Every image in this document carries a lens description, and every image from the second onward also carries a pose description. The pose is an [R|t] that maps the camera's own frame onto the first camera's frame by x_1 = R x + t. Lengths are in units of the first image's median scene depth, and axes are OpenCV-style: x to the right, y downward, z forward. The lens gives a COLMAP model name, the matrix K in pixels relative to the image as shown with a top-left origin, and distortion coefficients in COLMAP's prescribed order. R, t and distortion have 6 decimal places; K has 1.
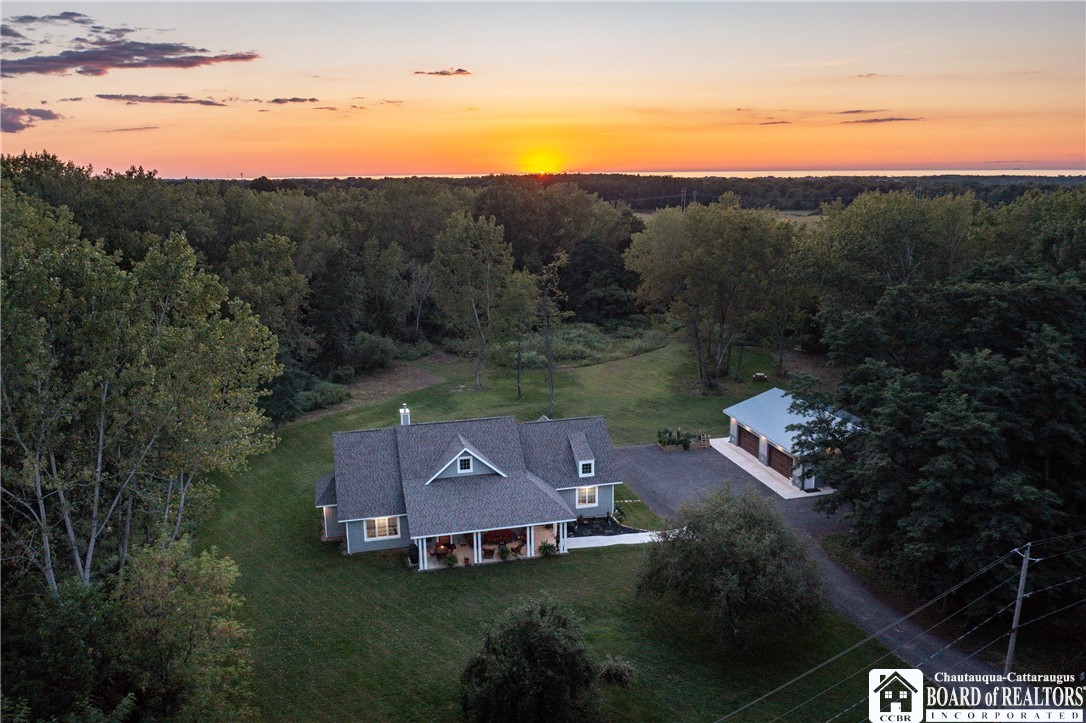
lens RADIAL K [[847.6, 0, 543.0], [0, 847.6, 361.5], [0, 0, 1]] dist [-0.031513, -0.001264]
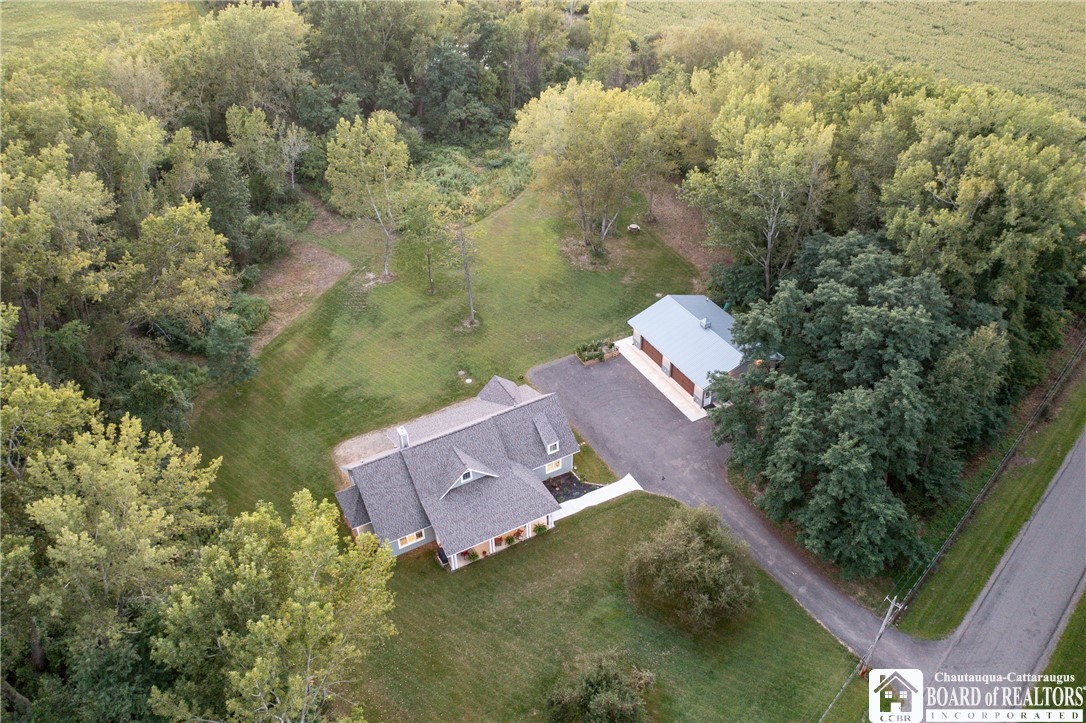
lens RADIAL K [[847.6, 0, 543.0], [0, 847.6, 361.5], [0, 0, 1]] dist [-0.031513, -0.001264]
pose [[0.967300, -0.156451, 0.199635, -0.204360], [0.059461, 0.905036, 0.421157, -0.547073], [-0.246568, -0.395515, 0.884744, -0.067418]]
